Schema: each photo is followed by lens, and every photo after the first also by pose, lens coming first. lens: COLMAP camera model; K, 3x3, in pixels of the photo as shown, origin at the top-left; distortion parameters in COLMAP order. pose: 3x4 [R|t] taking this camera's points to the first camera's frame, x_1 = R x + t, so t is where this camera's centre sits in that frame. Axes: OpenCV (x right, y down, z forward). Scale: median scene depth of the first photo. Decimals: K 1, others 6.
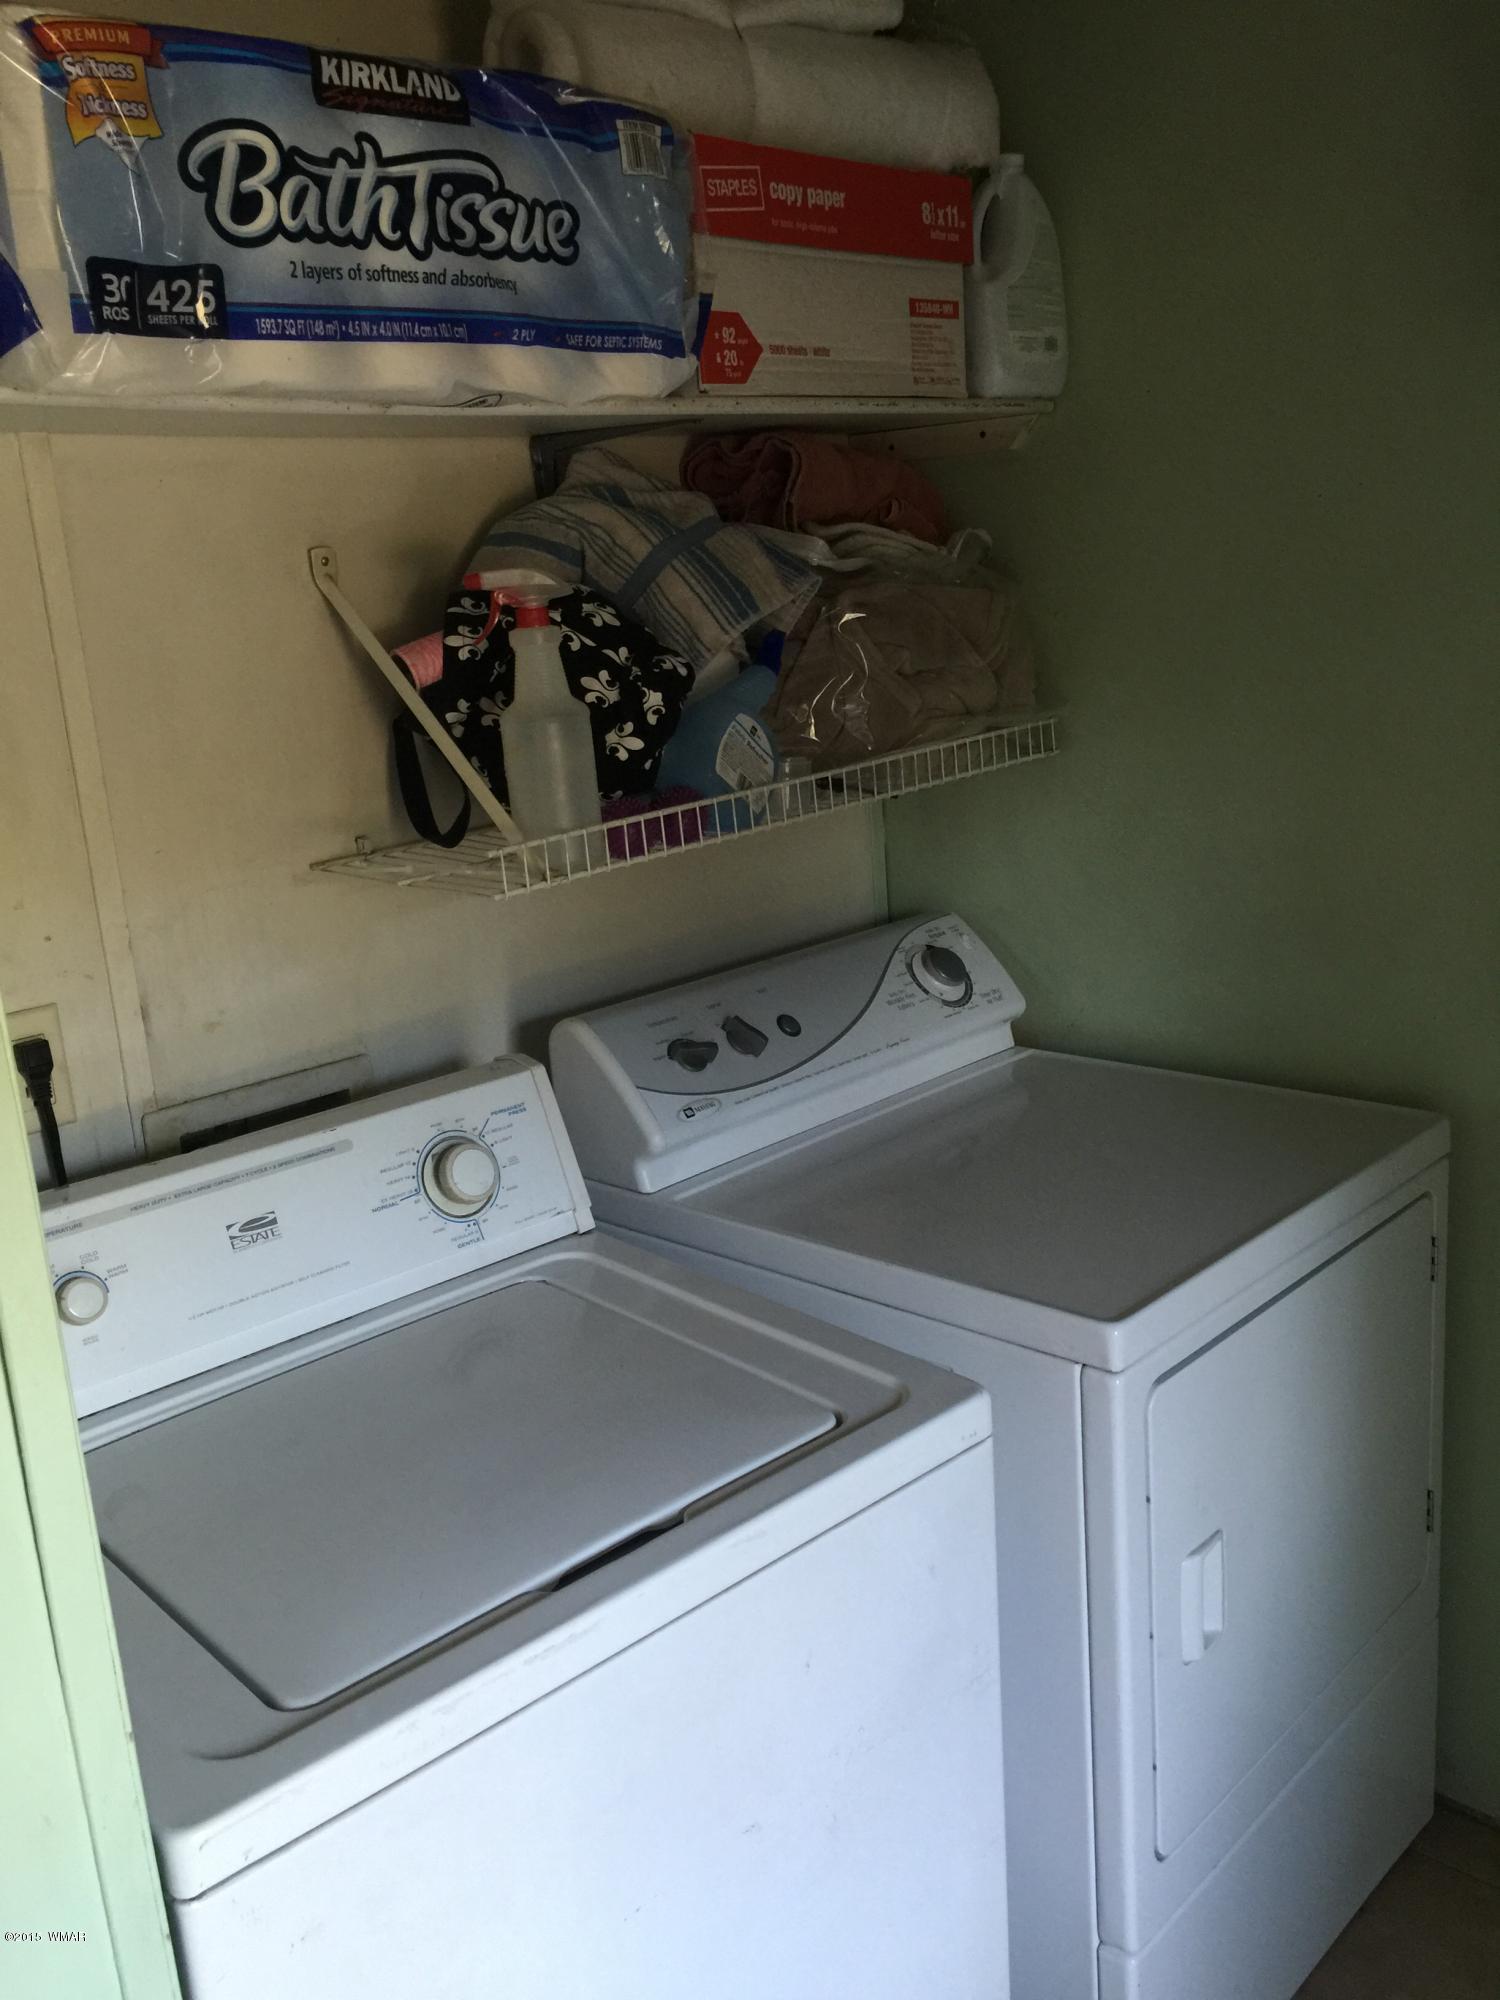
lens RADIAL K [[1756.0, 0, 758.7], [0, 1756.0, 1009.3], [0, 0, 1]] dist [0.067613, -0.007000]
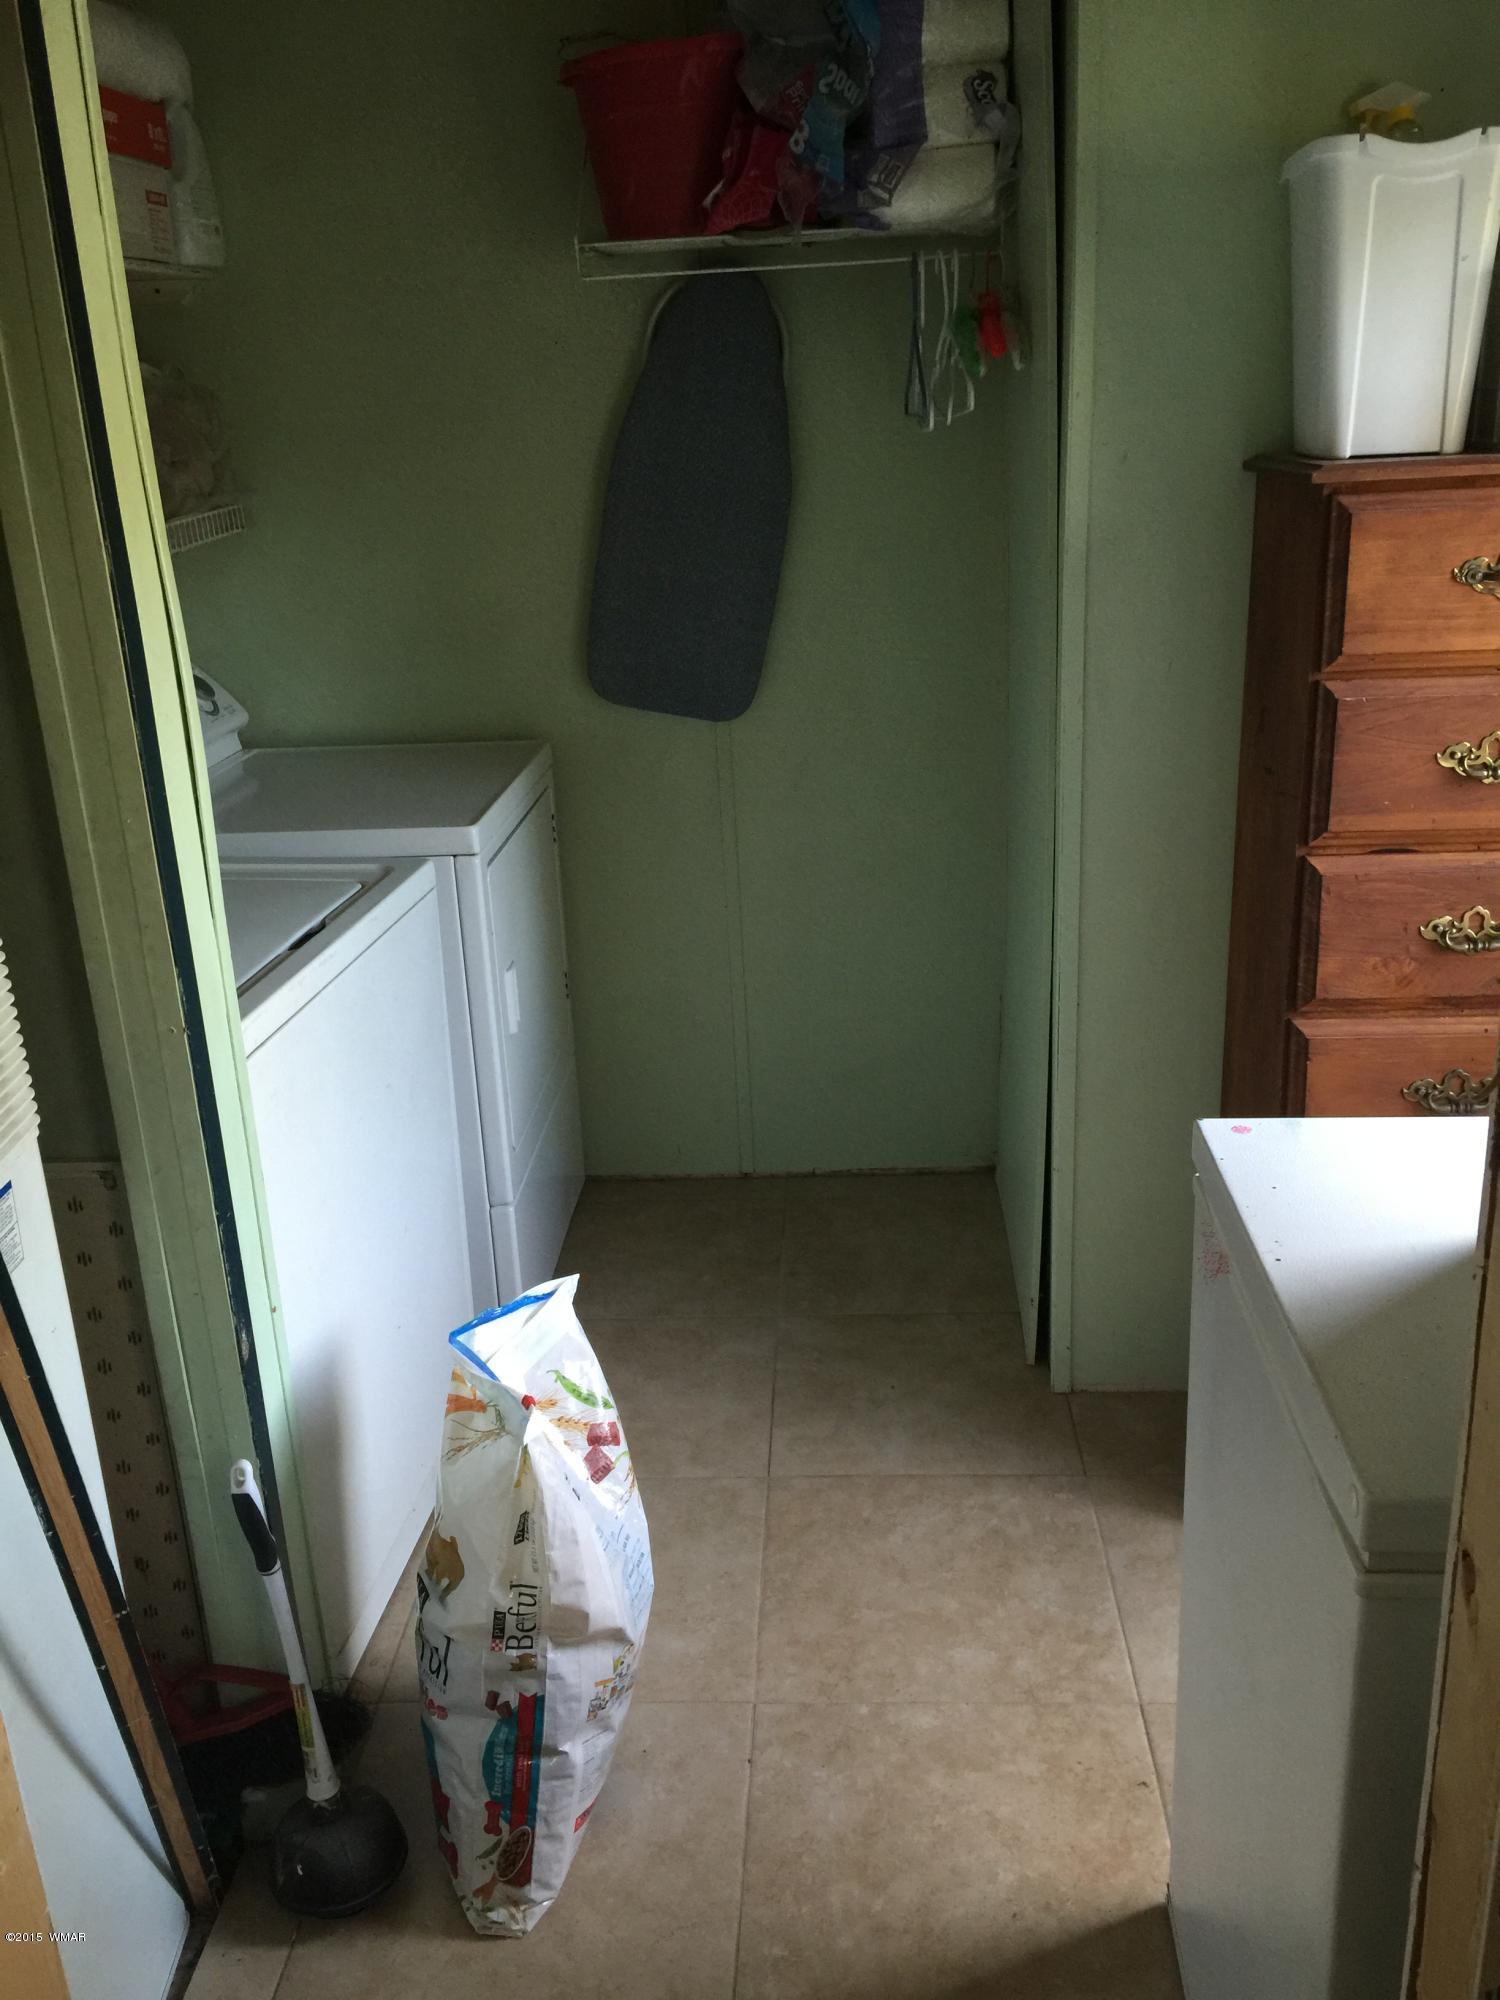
lens RADIAL K [[1756.0, 0, 758.7], [0, 1756.0, 1009.3], [0, 0, 1]] dist [0.067613, -0.007000]
pose [[0.767204, -0.188948, 0.612941, -0.613870], [0.156421, 0.981889, 0.106894, 0.192844], [-0.622038, 0.013867, 0.782865, -0.484855]]
